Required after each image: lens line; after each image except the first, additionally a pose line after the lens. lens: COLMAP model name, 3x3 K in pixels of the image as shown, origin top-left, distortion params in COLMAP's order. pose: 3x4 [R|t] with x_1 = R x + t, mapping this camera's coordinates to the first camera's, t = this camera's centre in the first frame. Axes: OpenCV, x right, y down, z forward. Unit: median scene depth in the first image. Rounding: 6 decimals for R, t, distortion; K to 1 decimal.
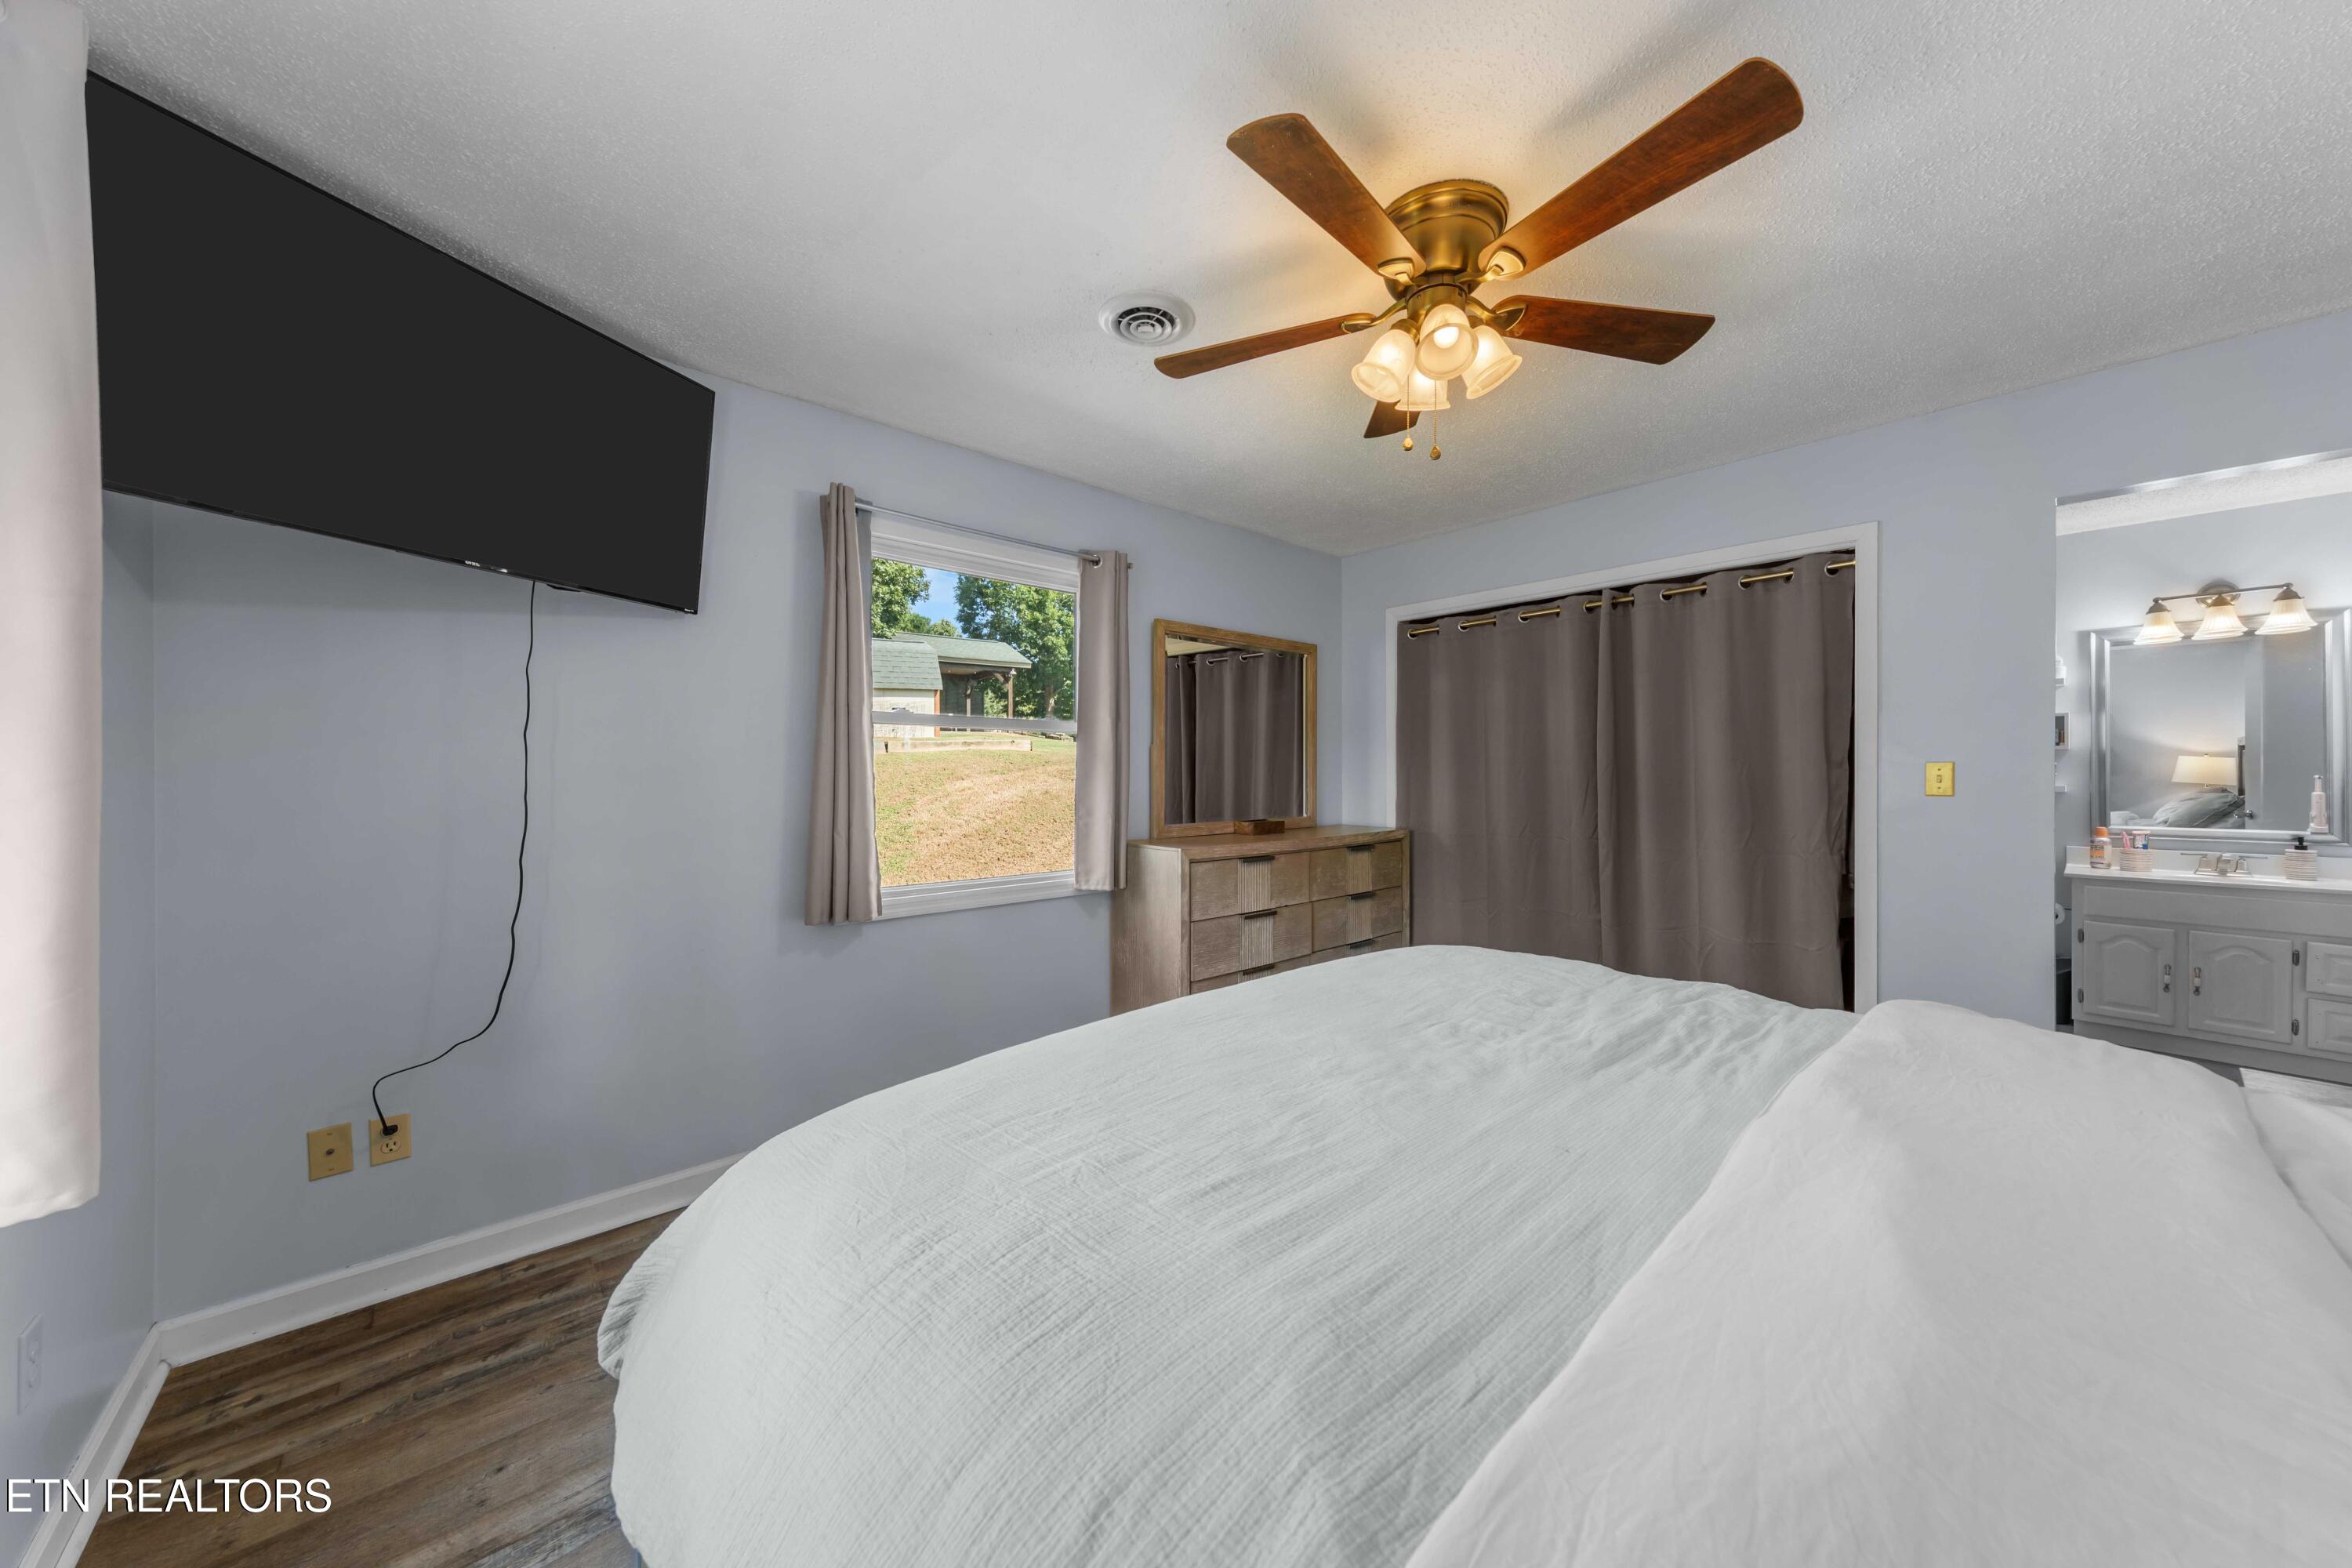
lens RADIAL K [[804.5, 0, 1186.3], [0, 804.5, 774.5], [0, 0, 1]] dist [0.002300, 0.000121]
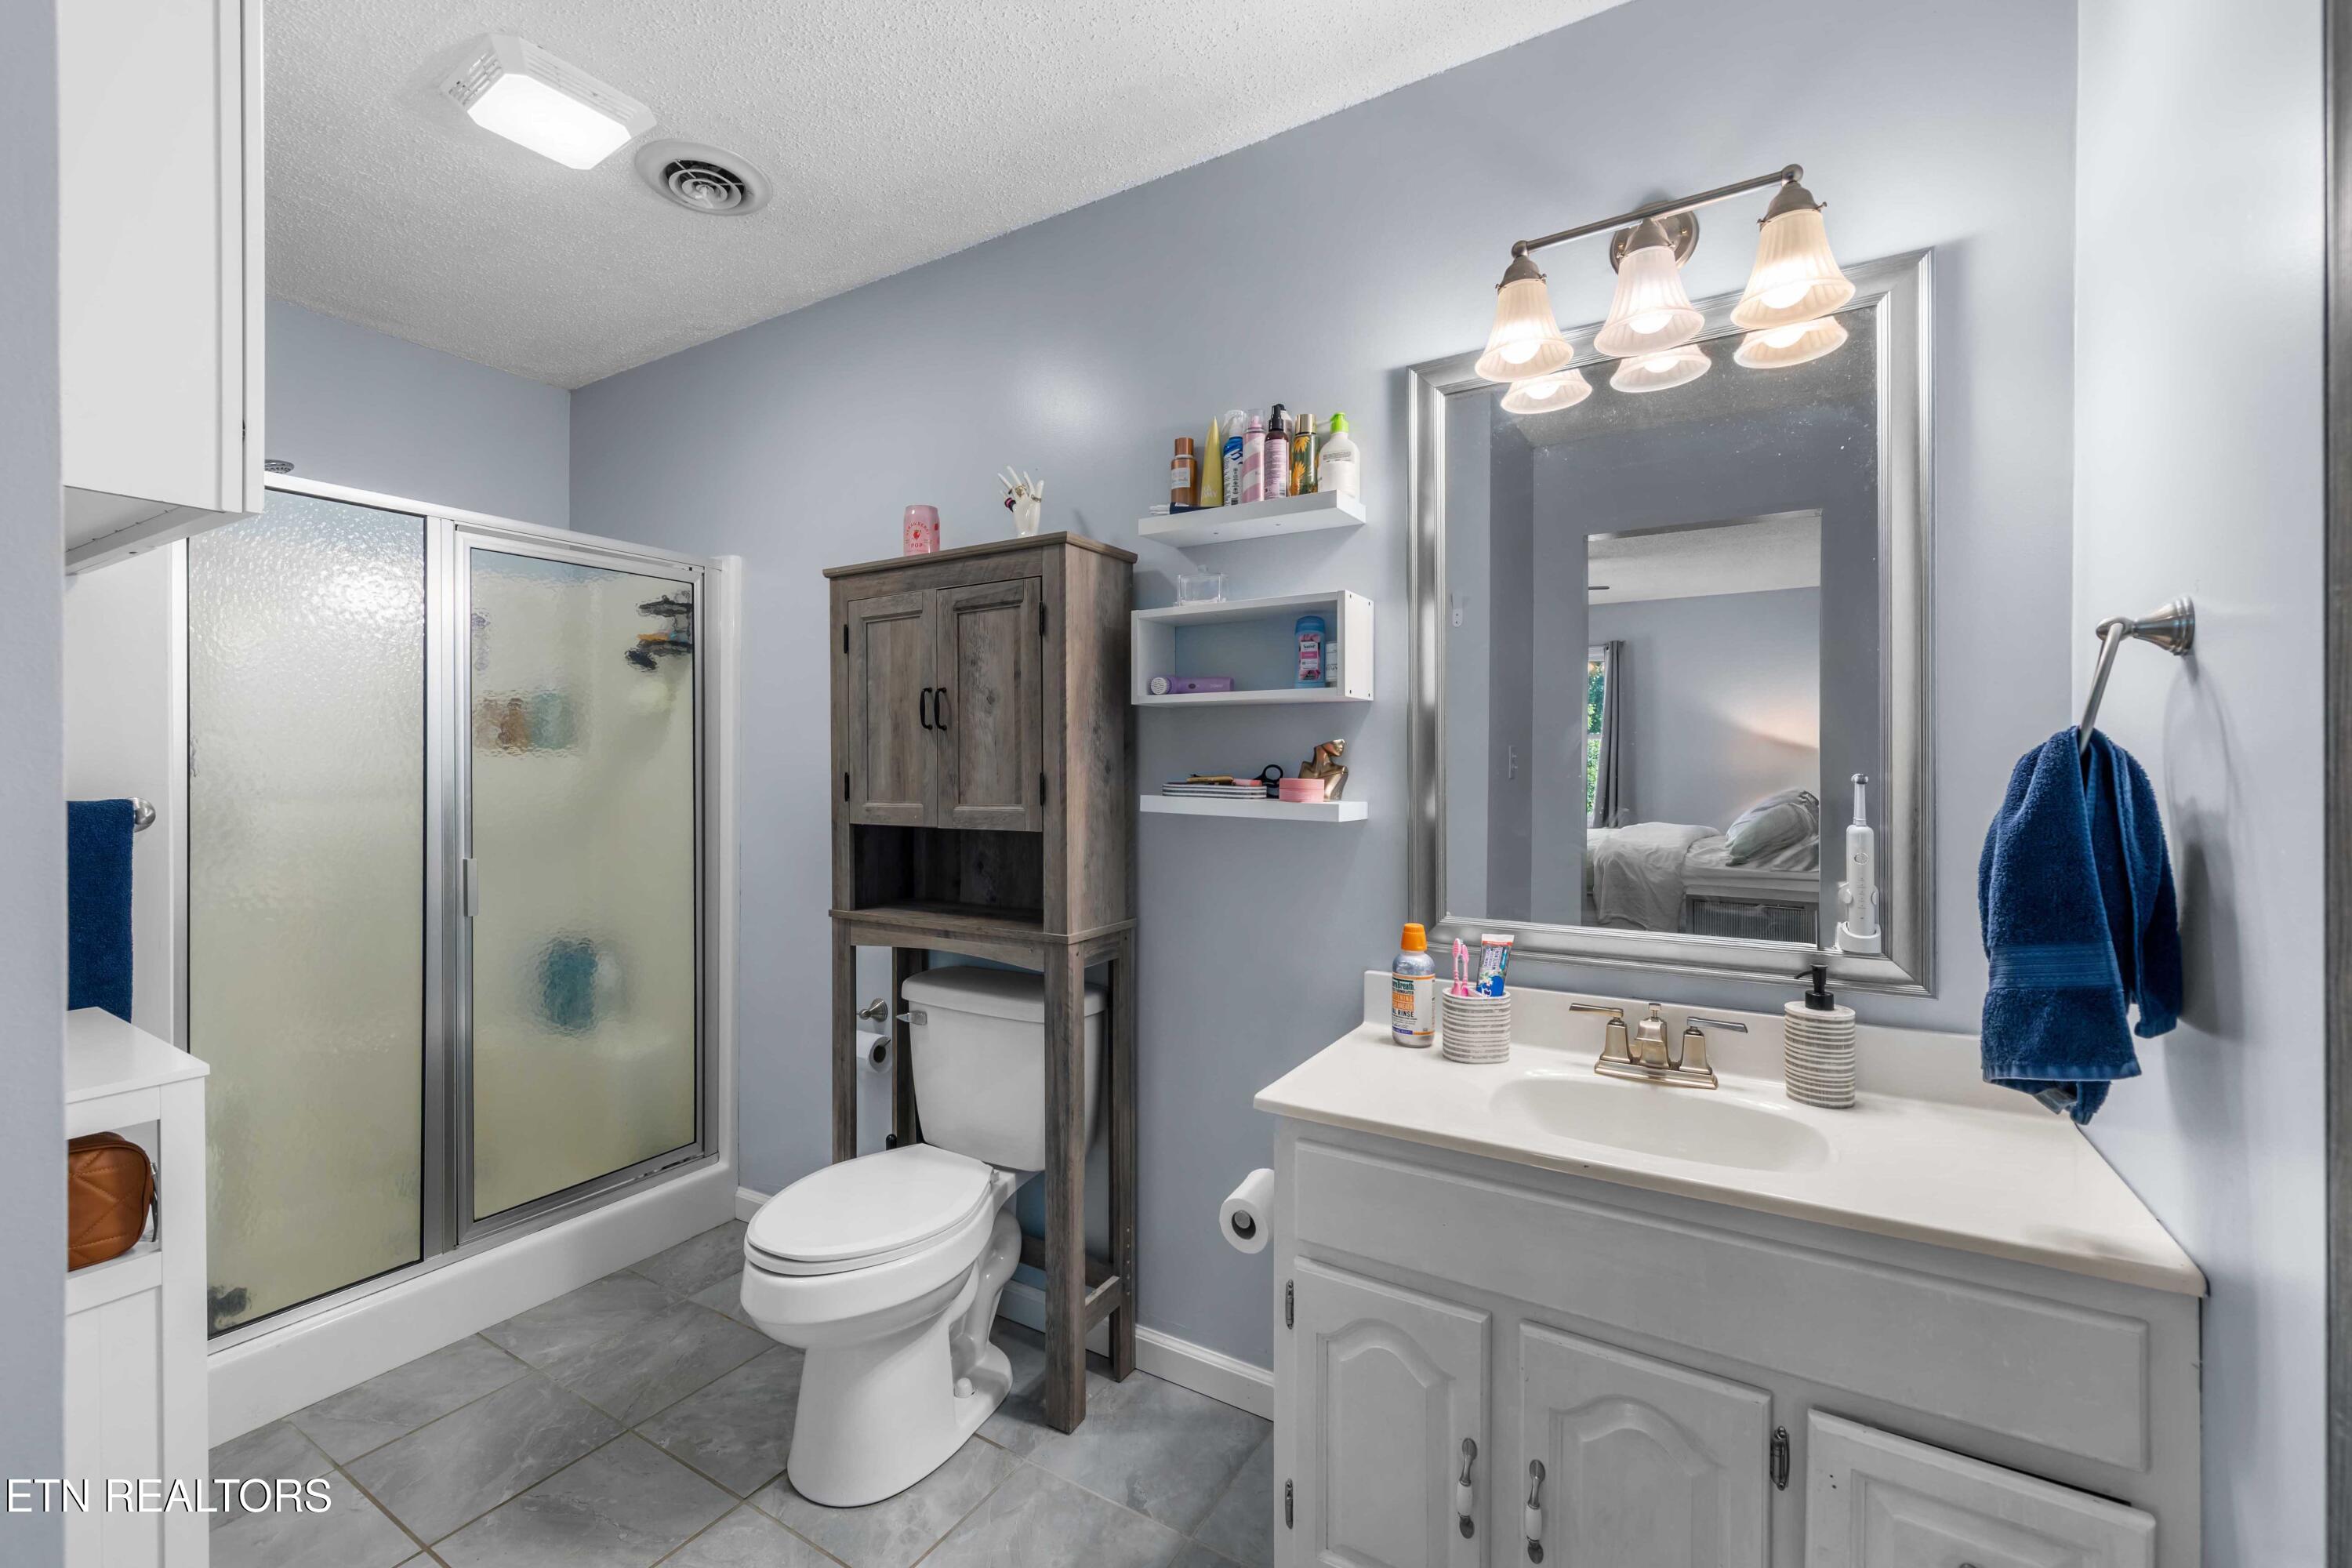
lens RADIAL K [[977.9, 0, 1180.5], [0, 977.9, 773.2], [0, 0, 1]] dist [-0.001597, -0.000048]
pose [[0.953988, -0.000328, 0.299846, 1.021210], [-0.001126, 0.999988, 0.004677, -0.000722], [-0.299844, -0.004800, 0.953976, 0.707069]]
